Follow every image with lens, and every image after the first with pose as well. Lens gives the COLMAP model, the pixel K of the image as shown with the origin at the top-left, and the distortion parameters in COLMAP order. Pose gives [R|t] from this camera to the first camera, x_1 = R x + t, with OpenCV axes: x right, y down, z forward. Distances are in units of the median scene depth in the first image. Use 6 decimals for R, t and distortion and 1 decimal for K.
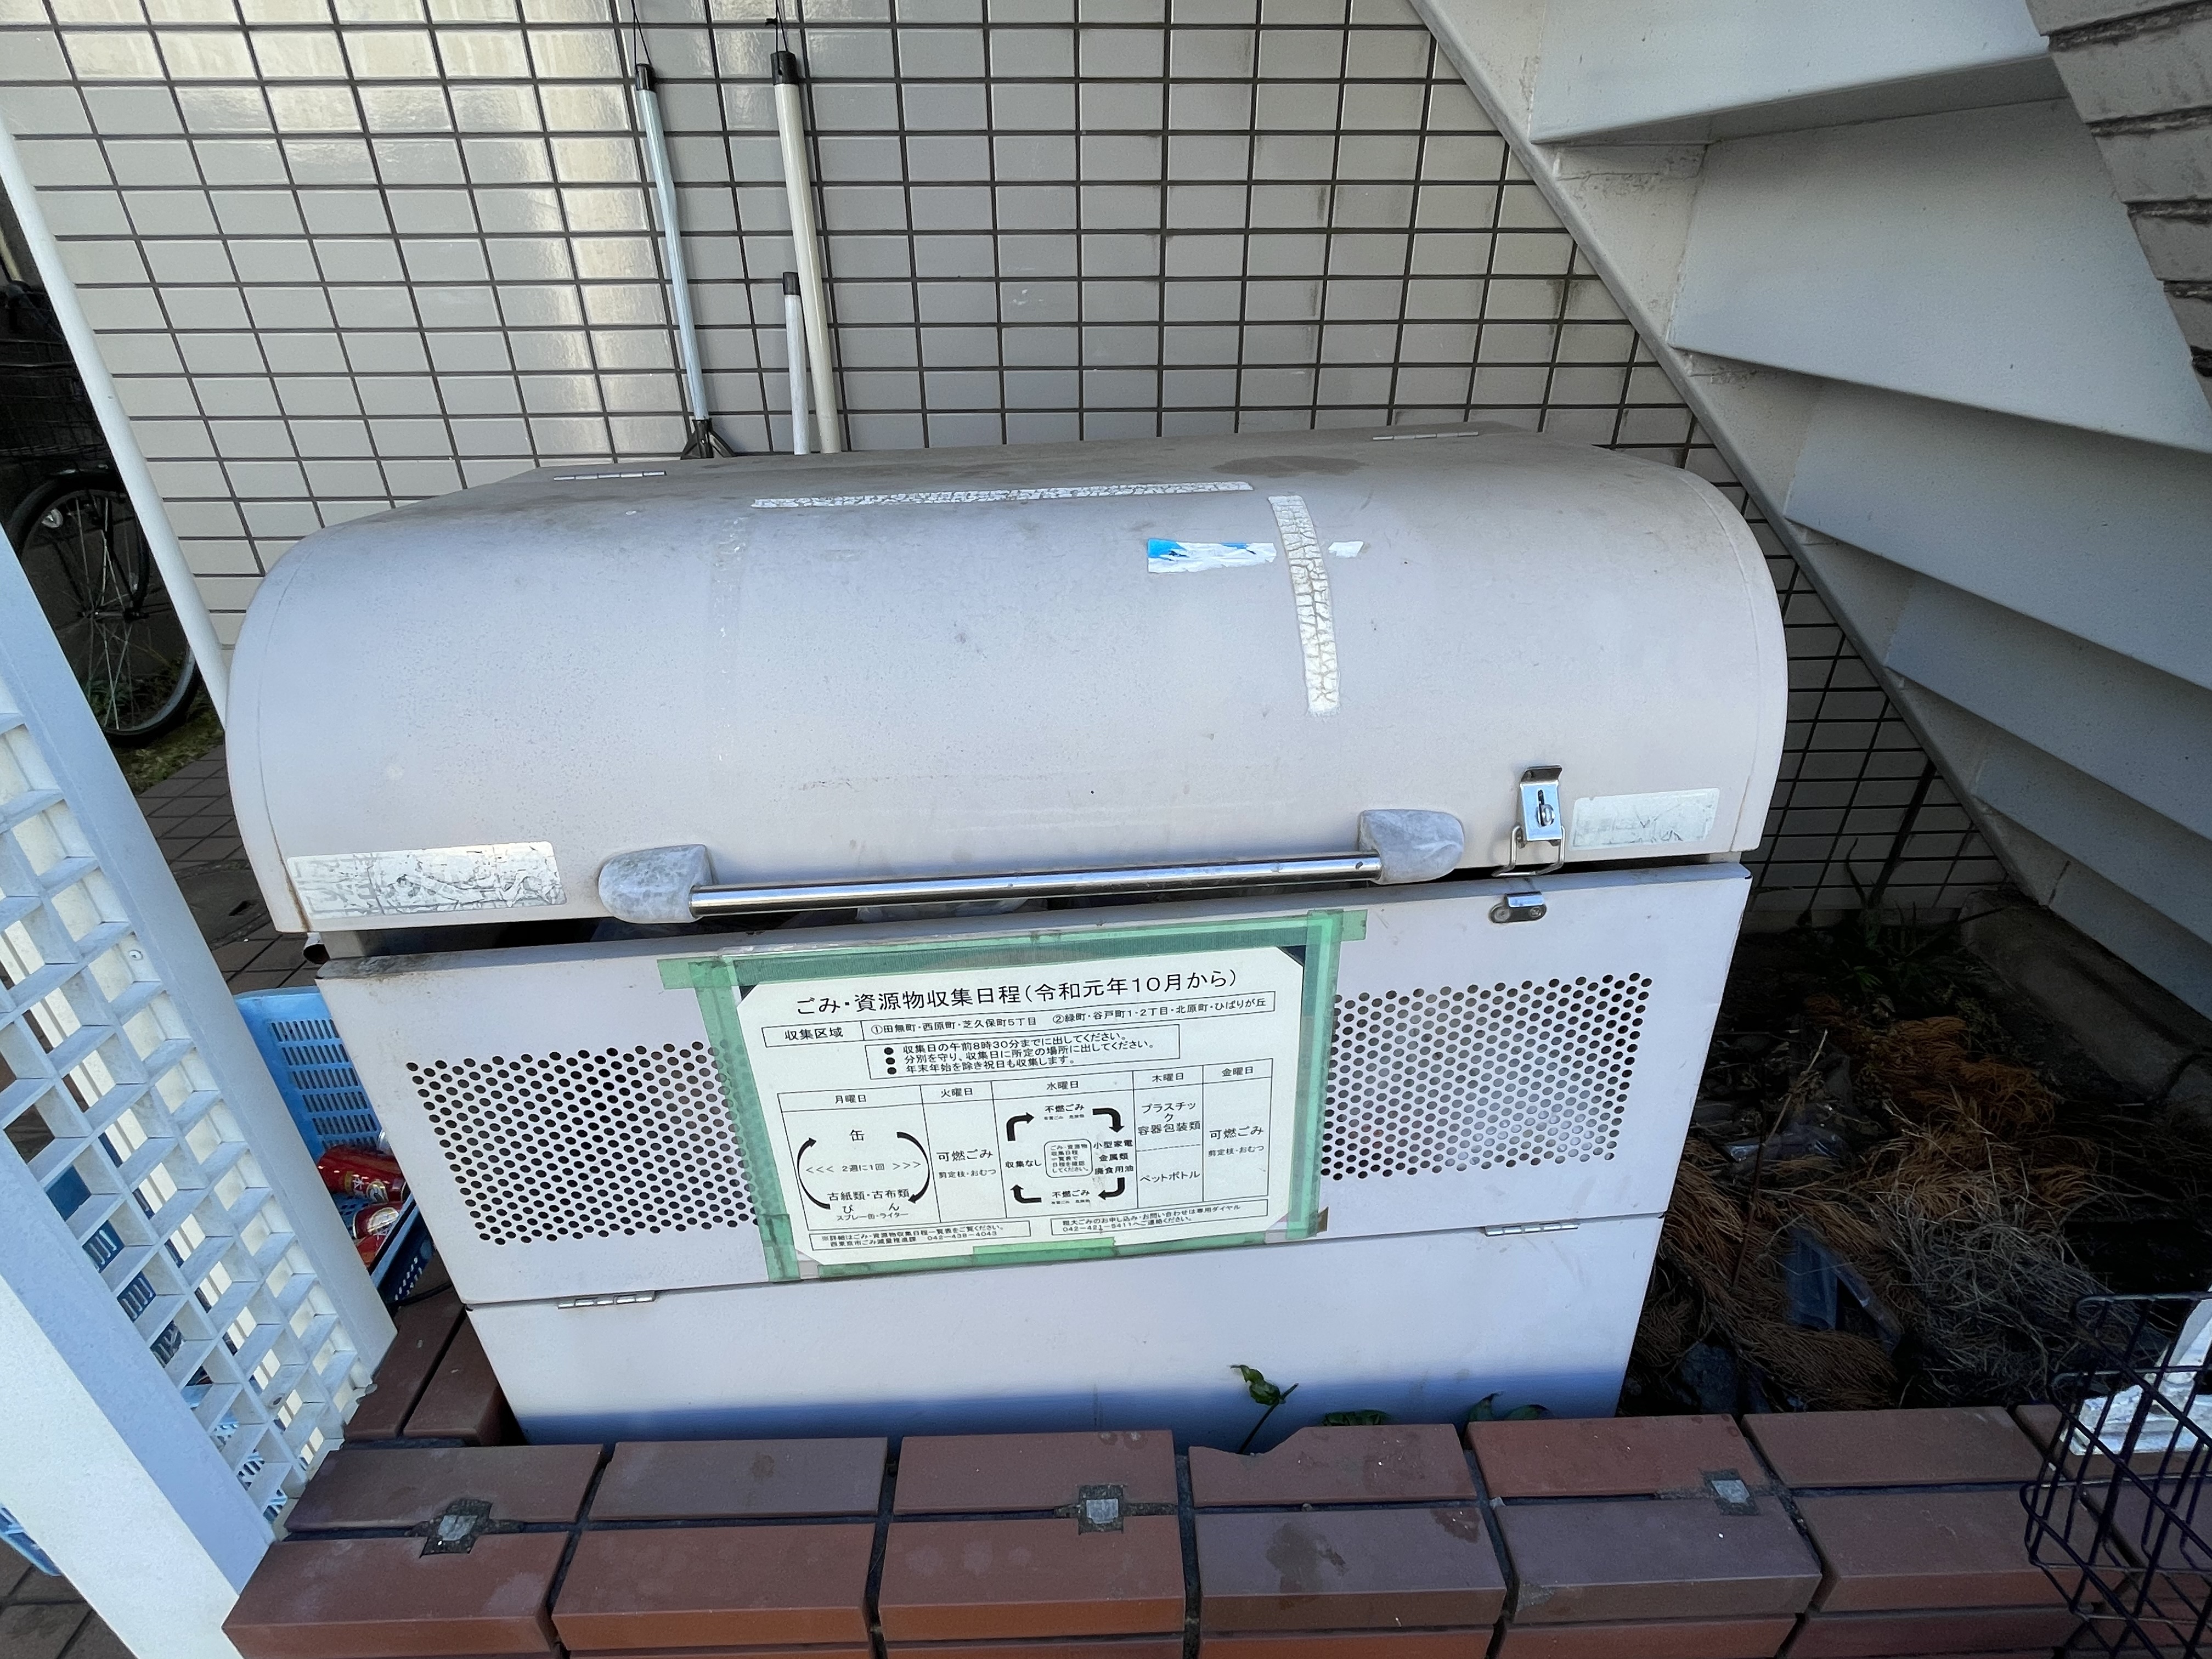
lens RADIAL K [[1075.8, 0, 1097.5], [0, 1075.8, 821.5], [0, 0, 1]] dist [-0.004932, -0.000359]
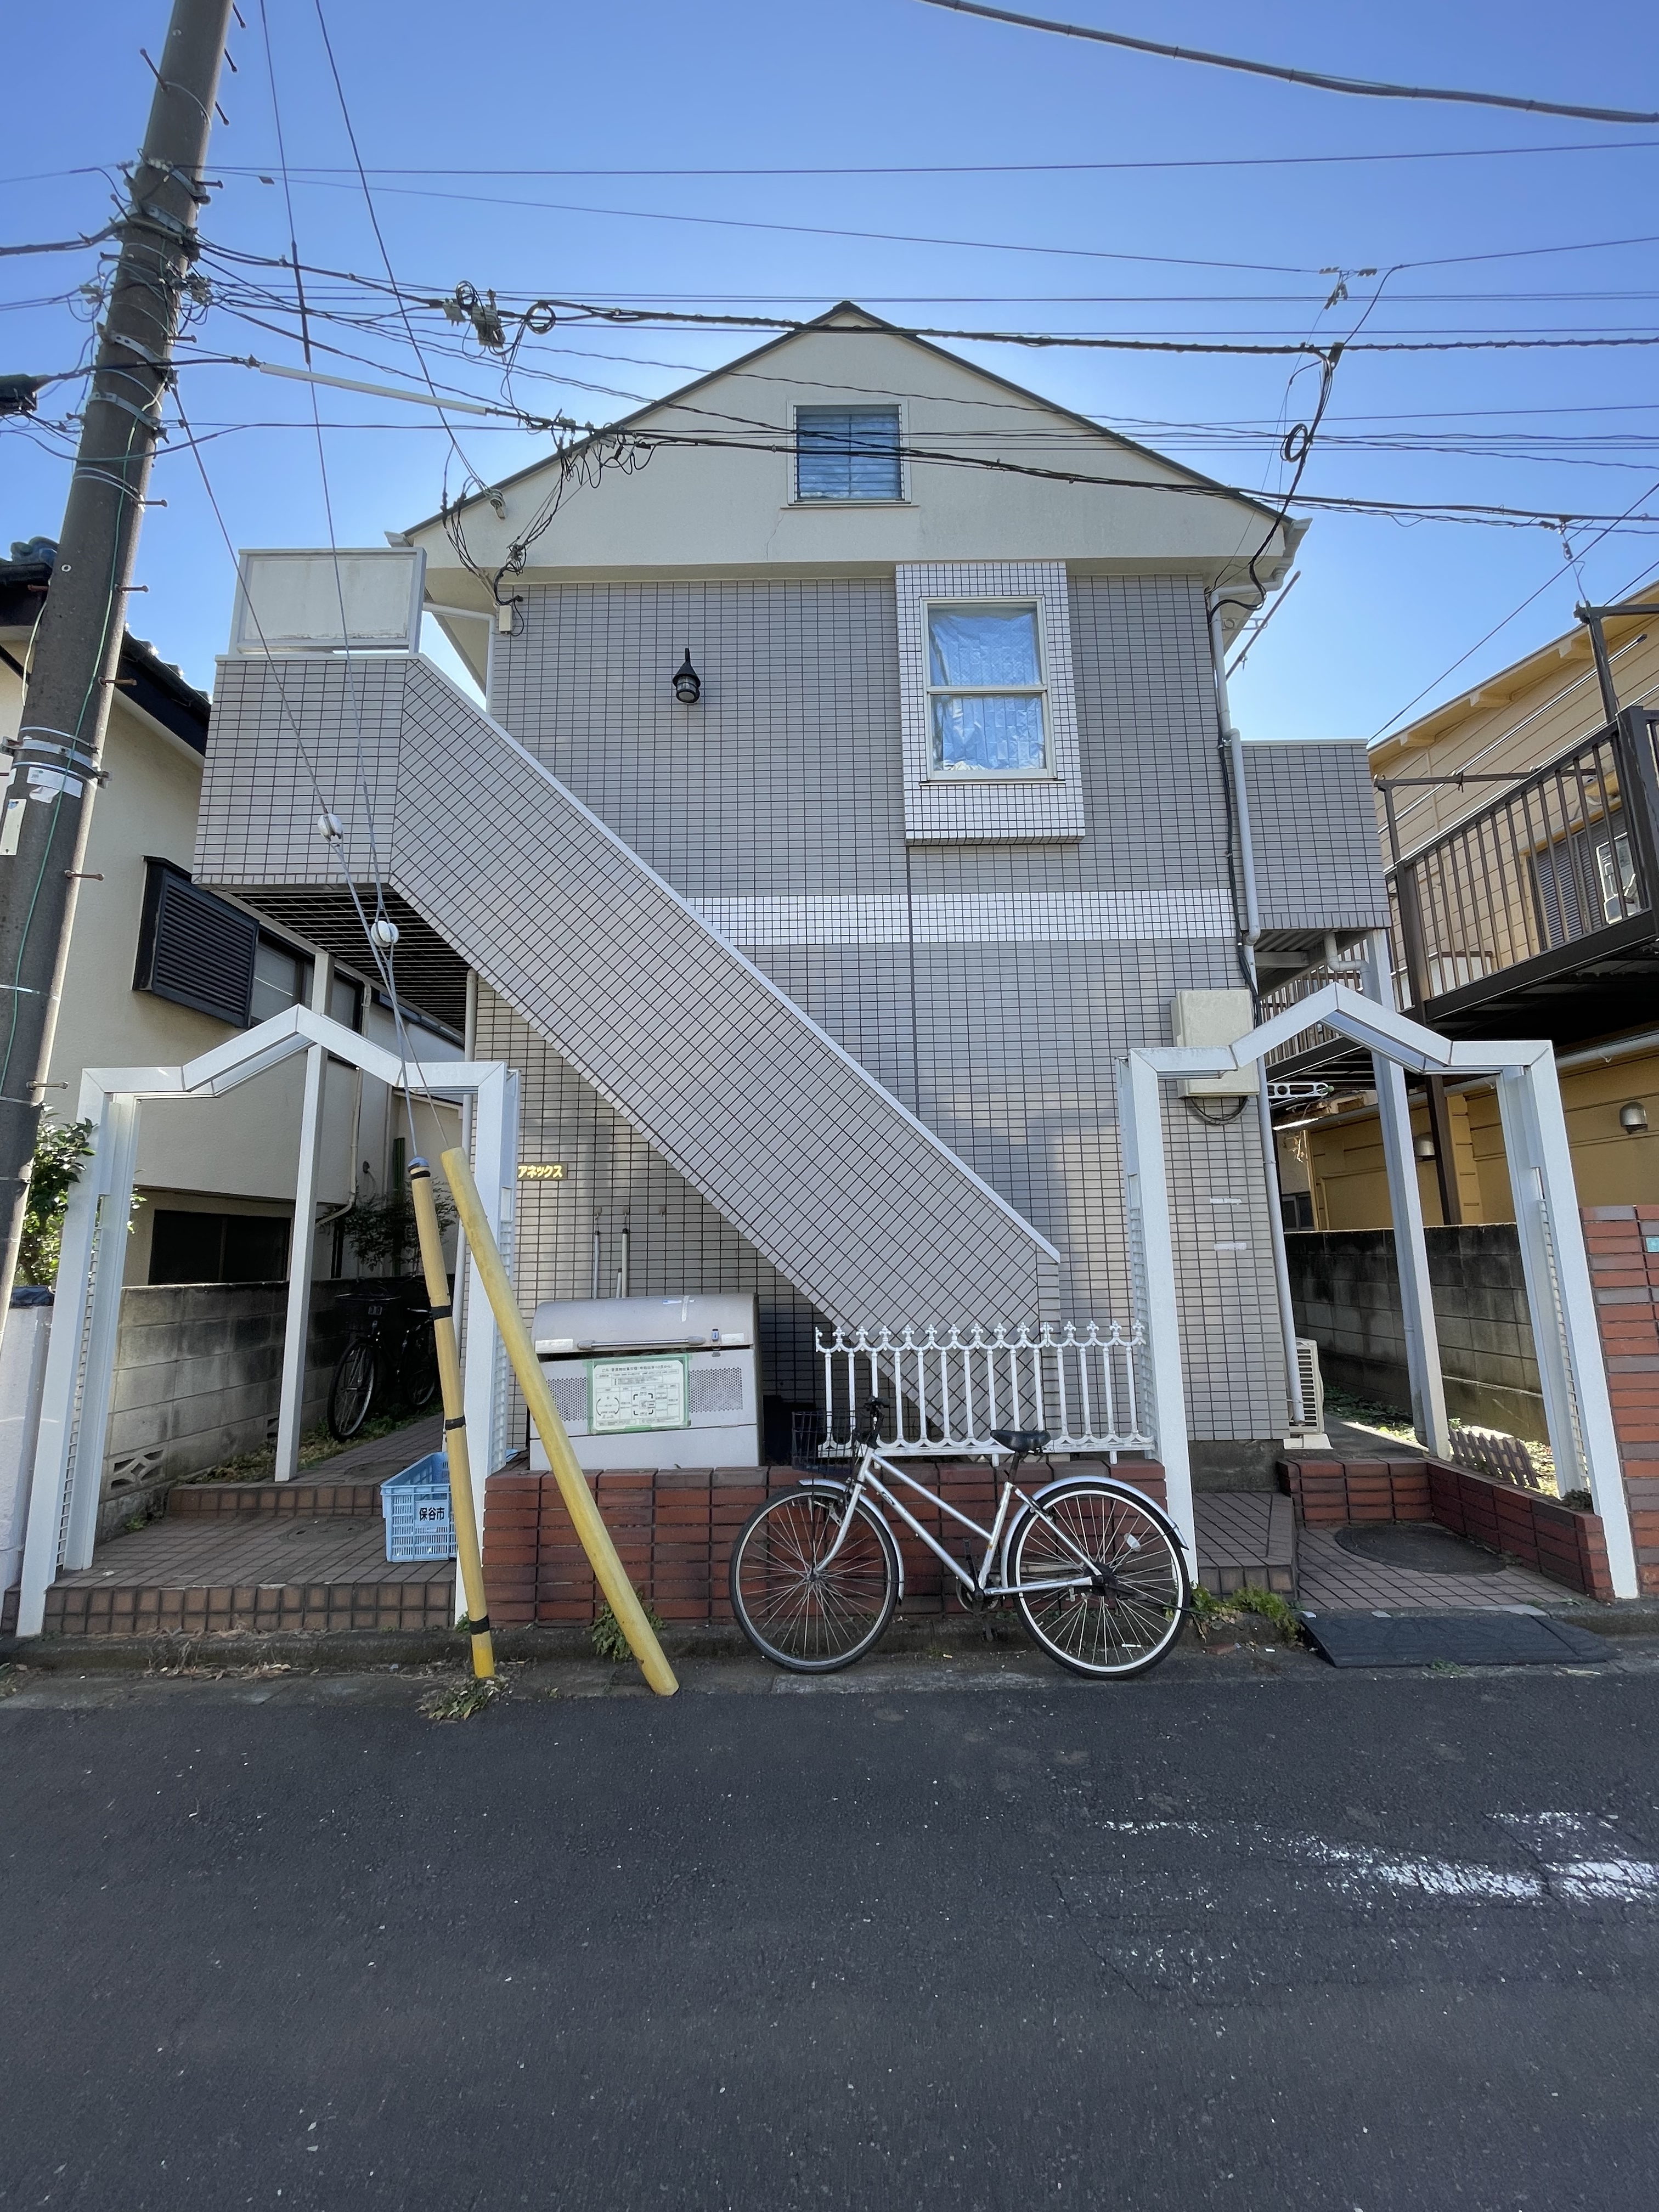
lens RADIAL K [[887.4, 0, 836.4], [0, 887.4, 1107.7], [0, 0, 1]] dist [-0.003494, -0.000794]
pose [[0.999683, -0.011573, -0.022382, 1.136677], [-0.004633, 0.788711, -0.614747, 1.985742], [0.024767, 0.614655, 0.788407, -3.721498]]
